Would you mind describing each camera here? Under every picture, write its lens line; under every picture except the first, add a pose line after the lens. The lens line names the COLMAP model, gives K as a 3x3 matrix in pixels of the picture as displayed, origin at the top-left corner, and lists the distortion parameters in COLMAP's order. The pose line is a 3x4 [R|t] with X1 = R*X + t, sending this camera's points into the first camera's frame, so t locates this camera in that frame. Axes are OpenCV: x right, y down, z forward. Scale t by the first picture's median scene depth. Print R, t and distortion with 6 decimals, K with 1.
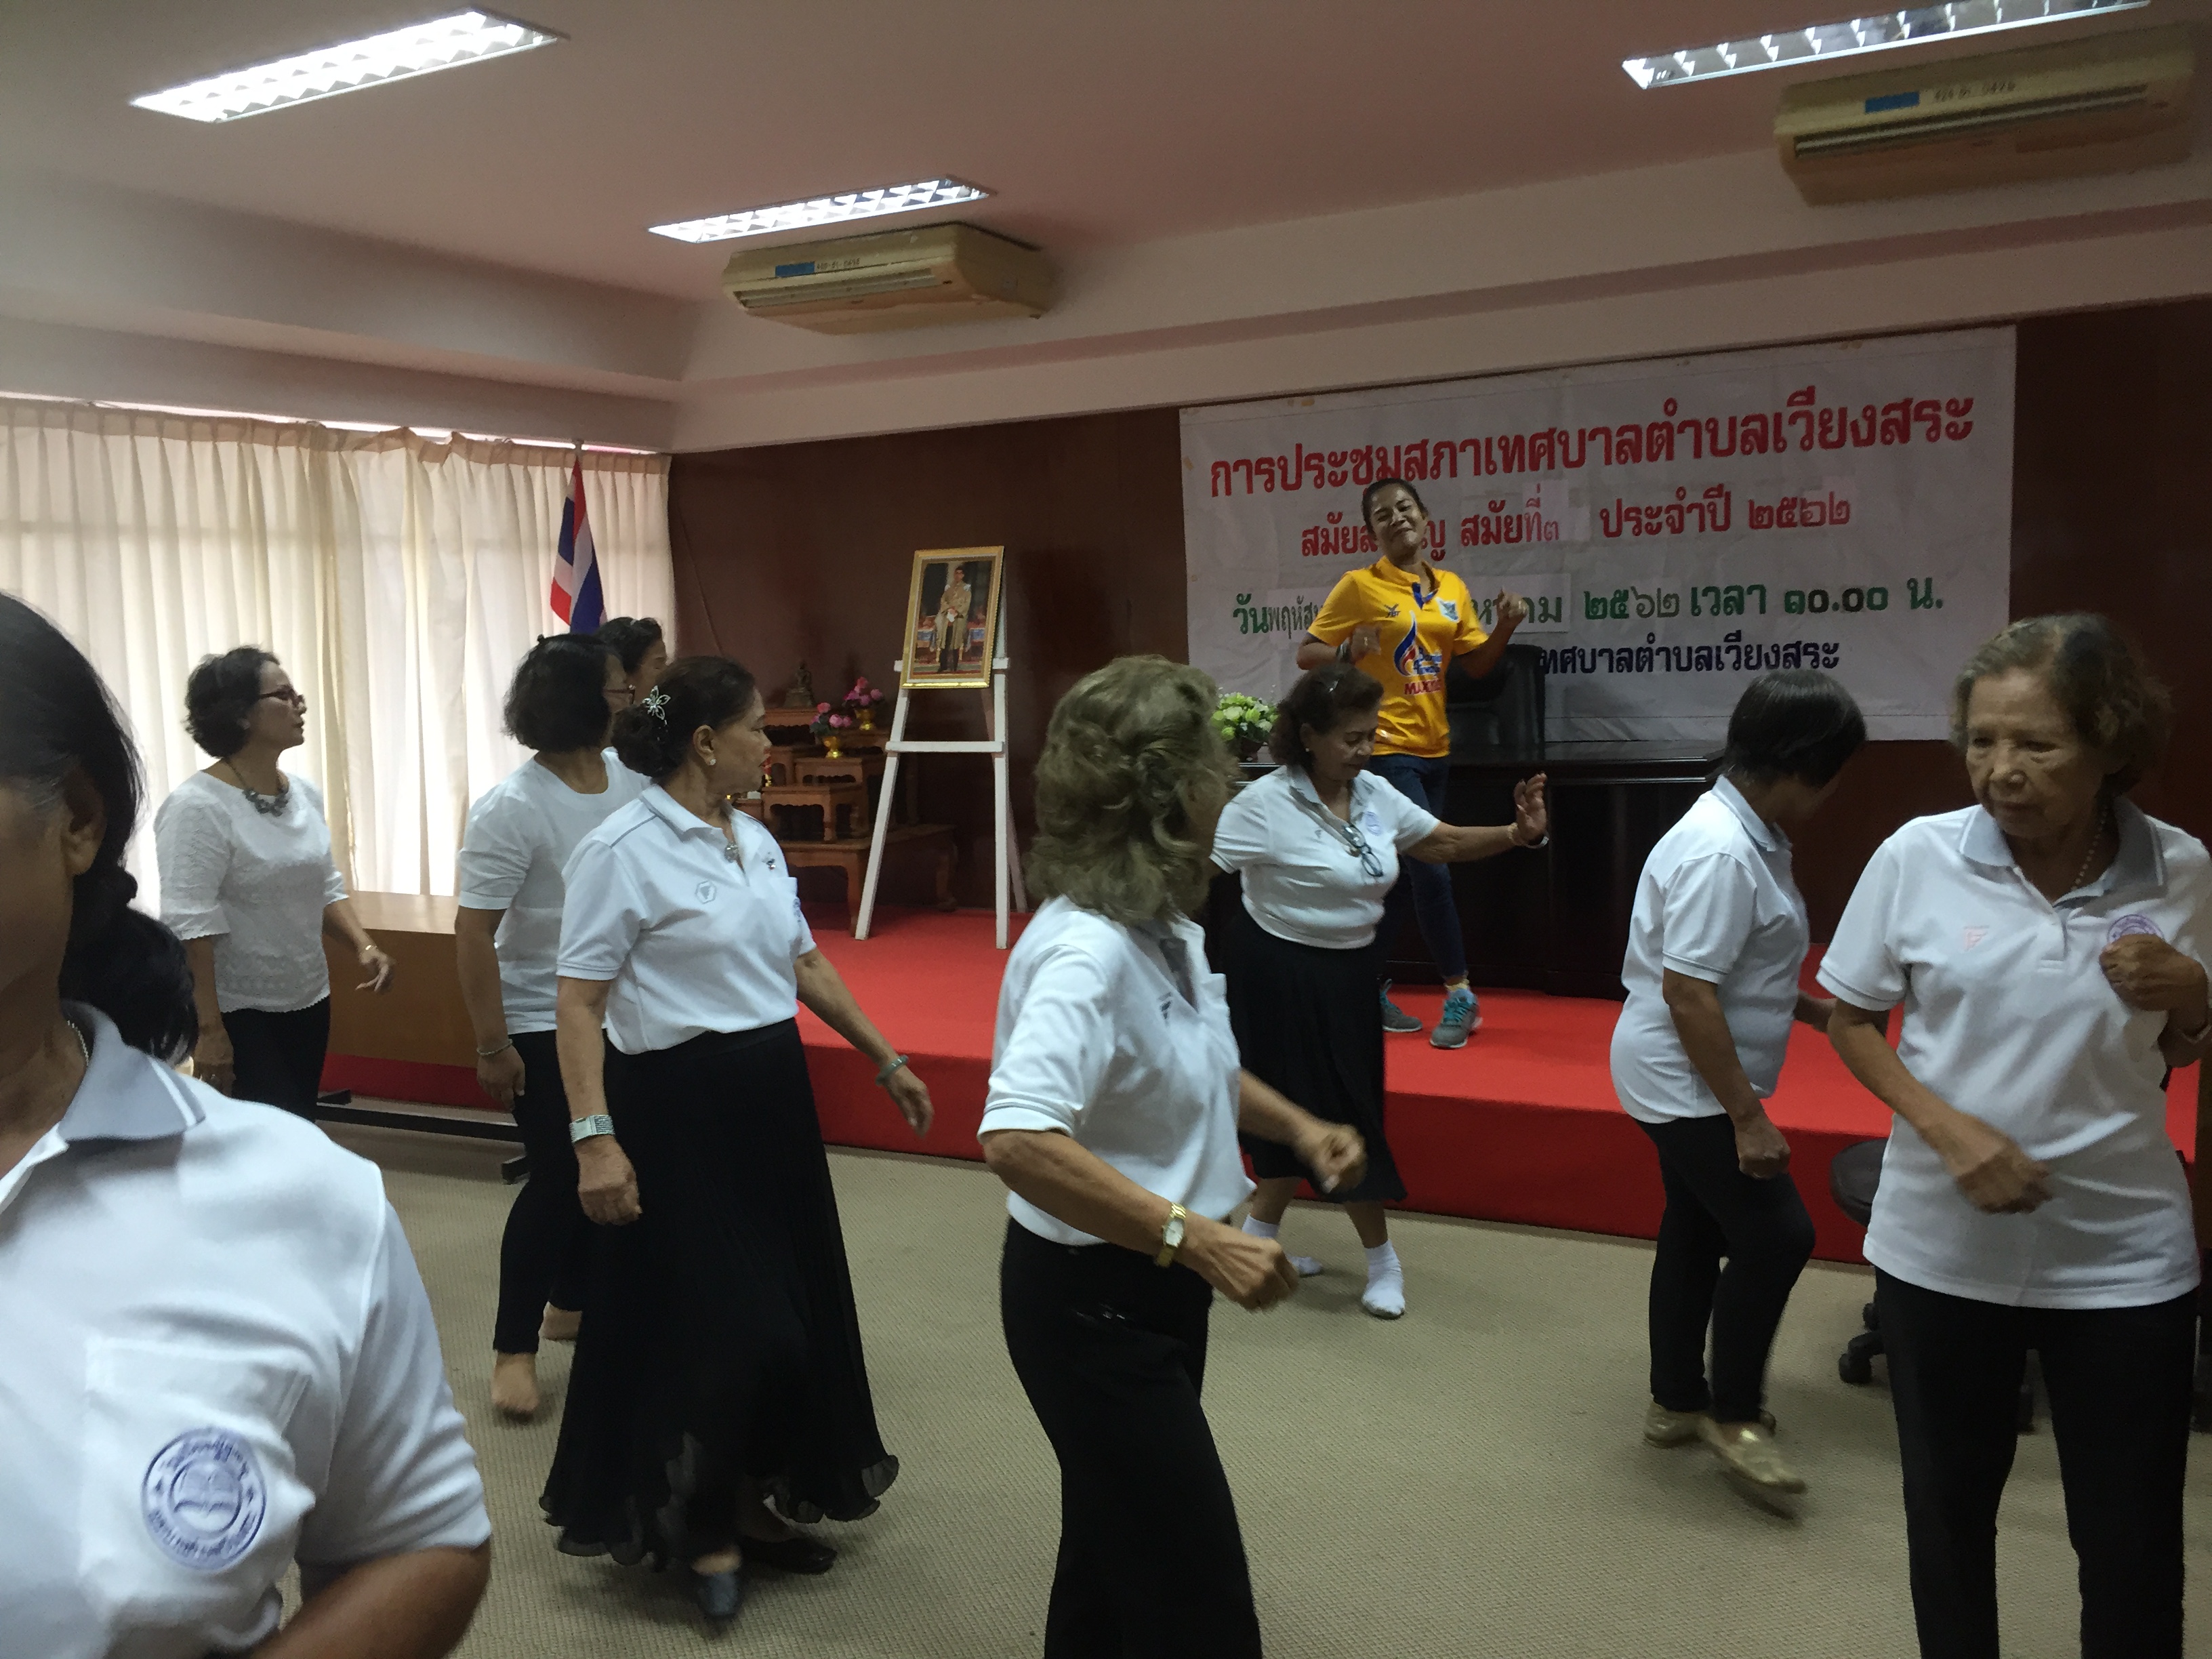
lens RADIAL K [[1906.5, 0, 1098.2], [0, 1906.5, 822.5], [0, 0, 1]] dist [0.079935, -0.117725]
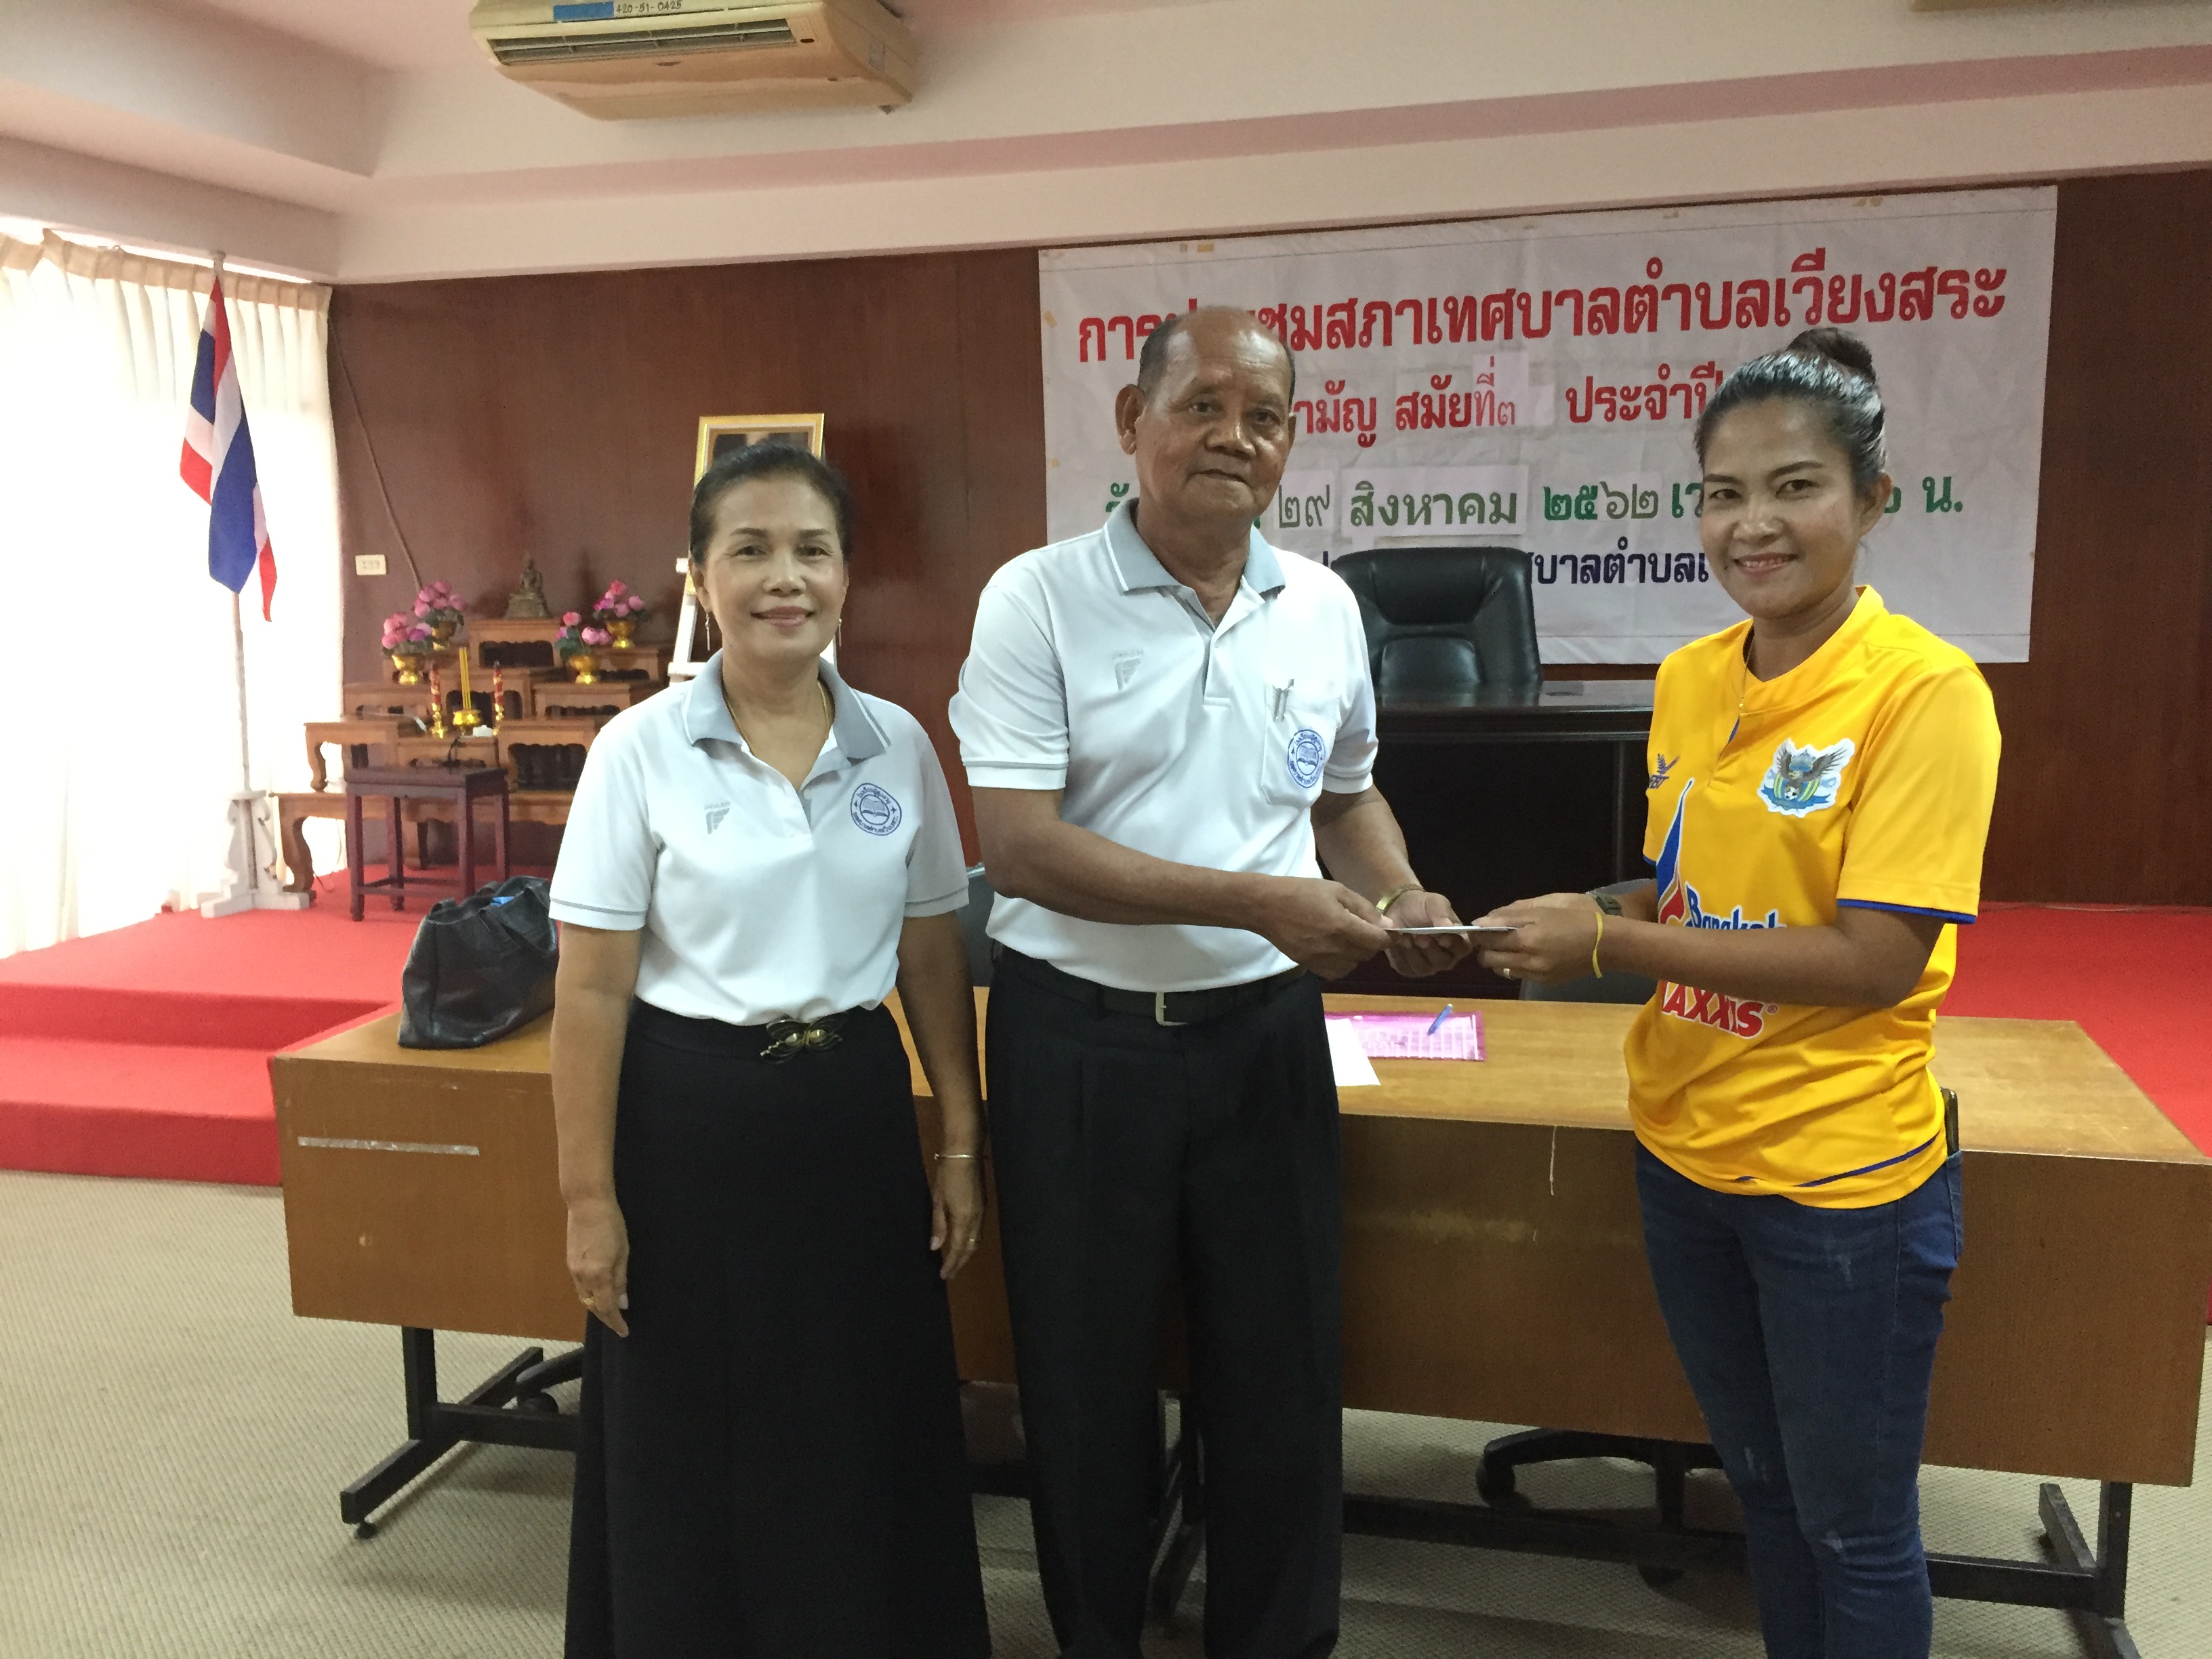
lens RADIAL K [[1906.5, 0, 1094.7], [0, 1906.5, 824.7], [0, 0, 1]] dist [0.079935, -0.117725]
pose [[0.971842, -0.016453, 0.235058, -0.139228], [0.007640, 0.999235, 0.038355, -0.005569], [-0.235509, -0.035479, 0.971224, 0.218688]]
